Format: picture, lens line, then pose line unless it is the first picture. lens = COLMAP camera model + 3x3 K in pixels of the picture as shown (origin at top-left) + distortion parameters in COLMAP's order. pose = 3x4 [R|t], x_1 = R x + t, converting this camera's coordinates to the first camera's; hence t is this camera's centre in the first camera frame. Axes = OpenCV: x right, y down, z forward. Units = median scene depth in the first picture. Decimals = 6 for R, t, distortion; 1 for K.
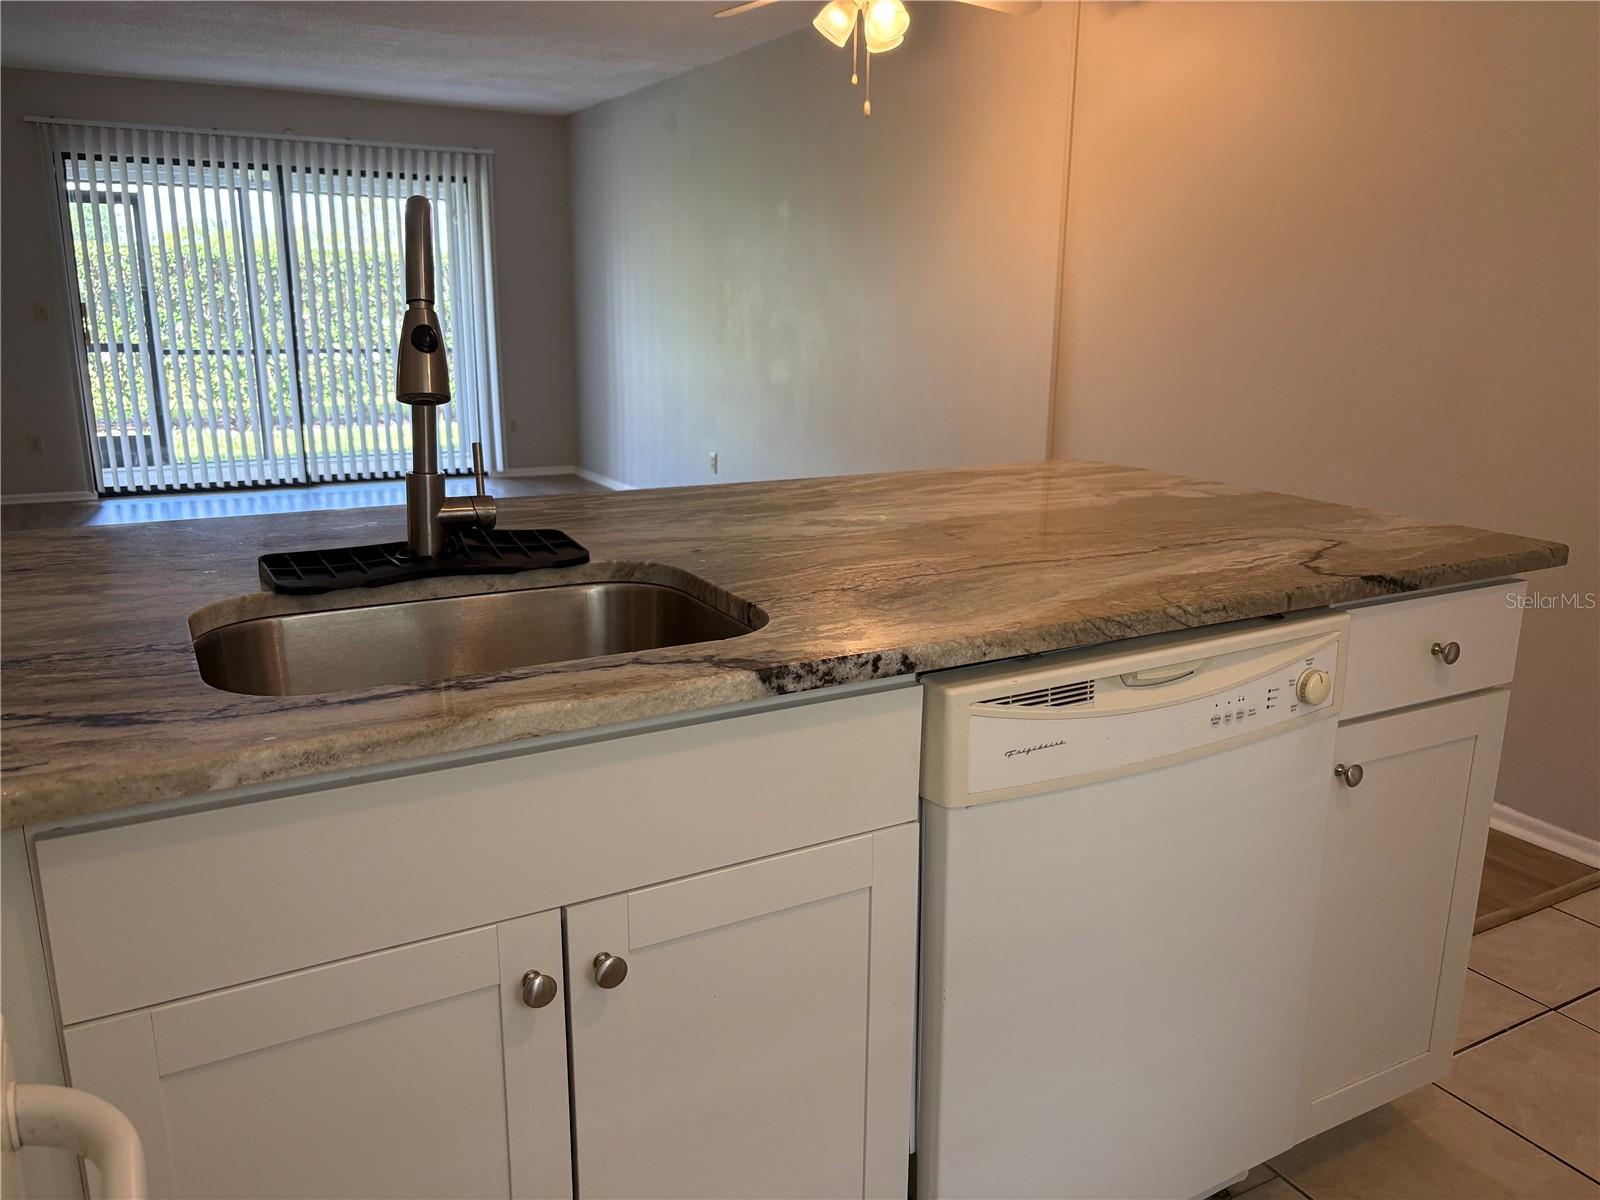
lens RADIAL K [[1217.9, 0, 791.6], [0, 1217.9, 612.4], [0, 0, 1]] dist [0.023299, -0.033817]
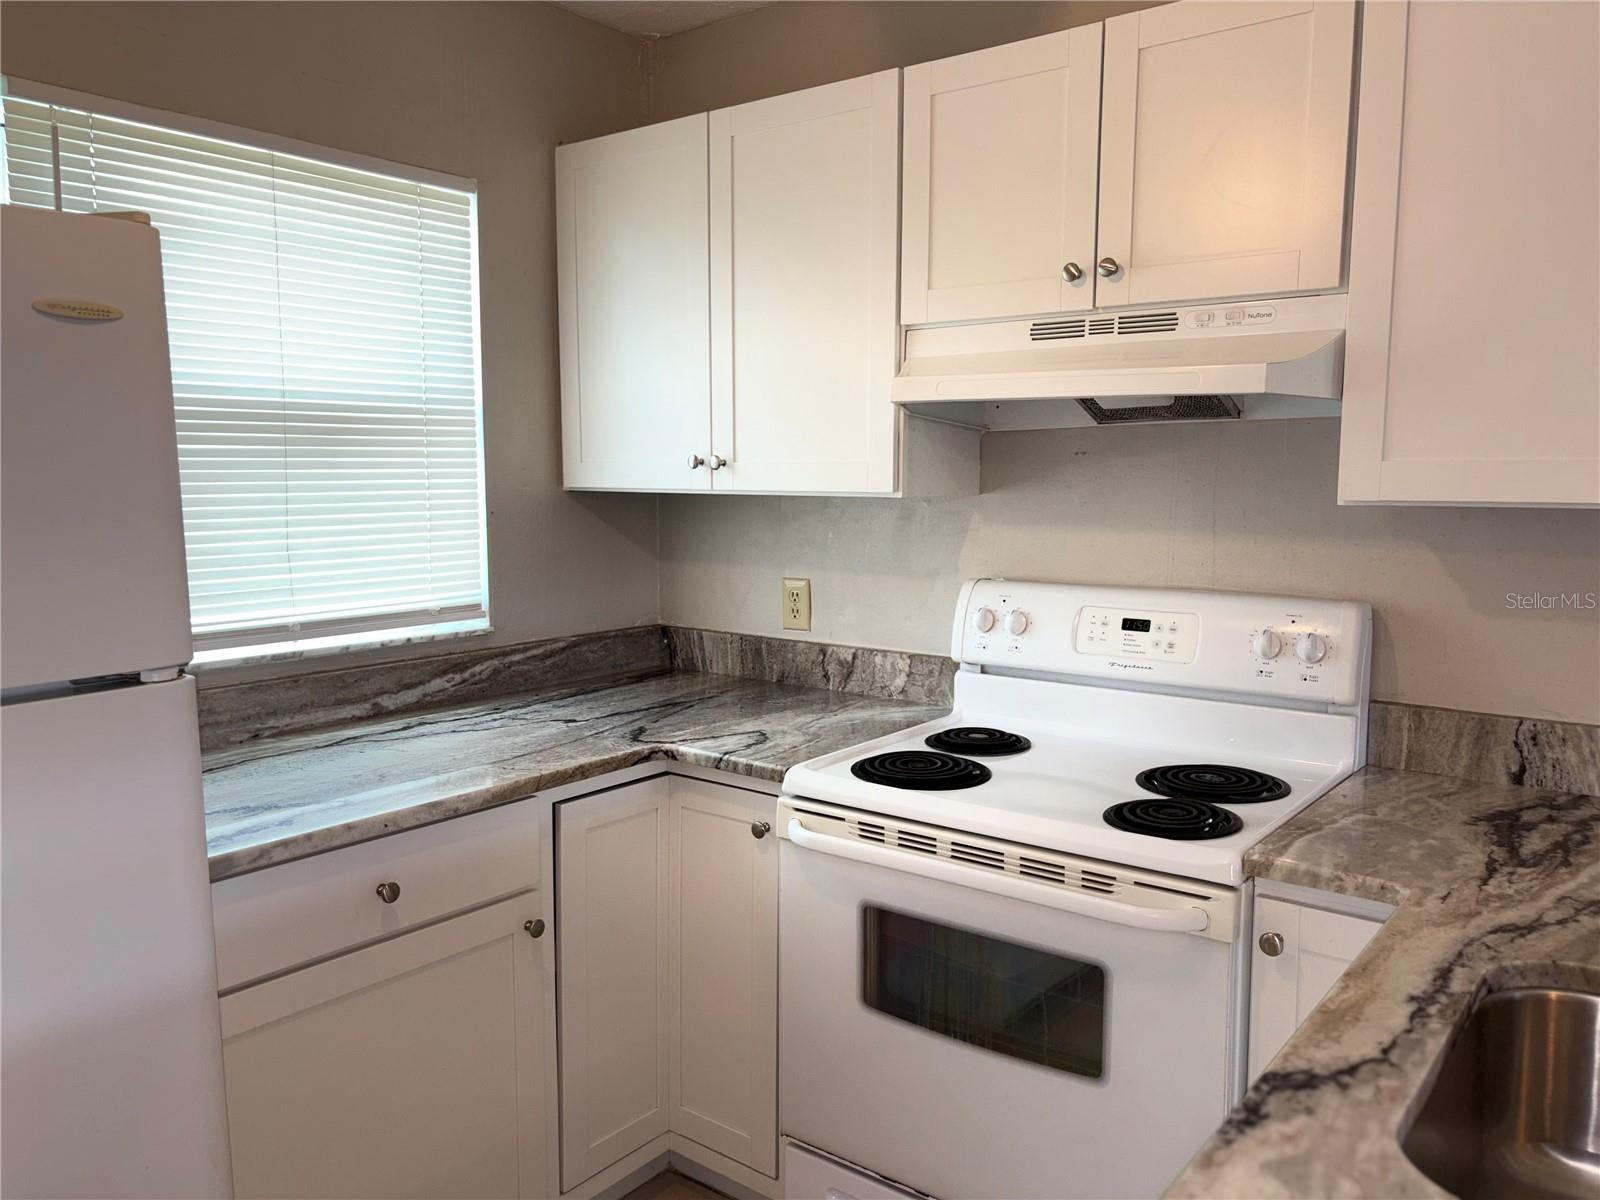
lens RADIAL K [[1217.9, 0, 802.9], [0, 1217.9, 591.5], [0, 0, 1]] dist [0.023299, -0.033817]
pose [[-0.916250, 0.022878, -0.399952, 0.080507], [-0.115526, 0.940865, 0.318477, -0.067878], [0.383587, 0.338010, -0.859425, 0.190069]]
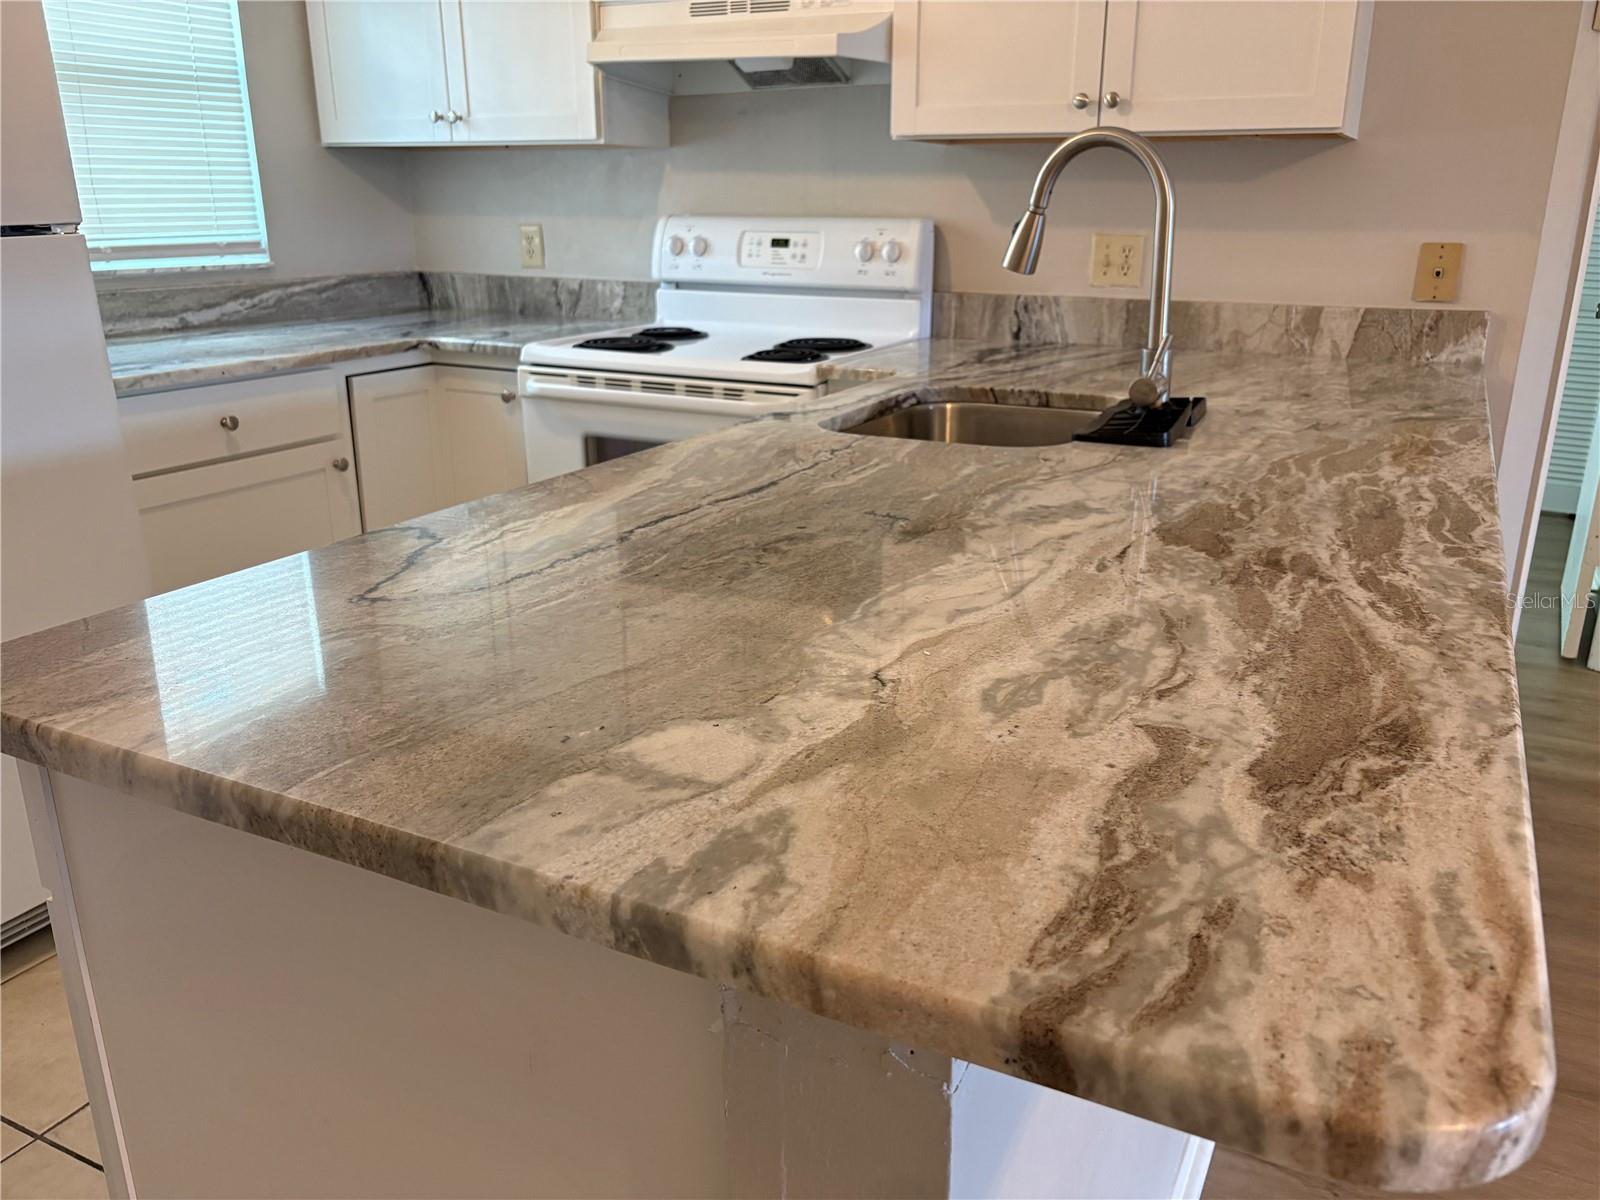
lens RADIAL K [[1217.9, 0, 830.8], [0, 1217.9, 589.8], [0, 0, 1]] dist [0.023299, -0.033817]
pose [[-0.814707, 0.156791, -0.558273, 0.119113], [-0.164339, 0.860848, 0.481594, -0.074460], [0.556098, 0.484104, -0.675573, 0.306974]]
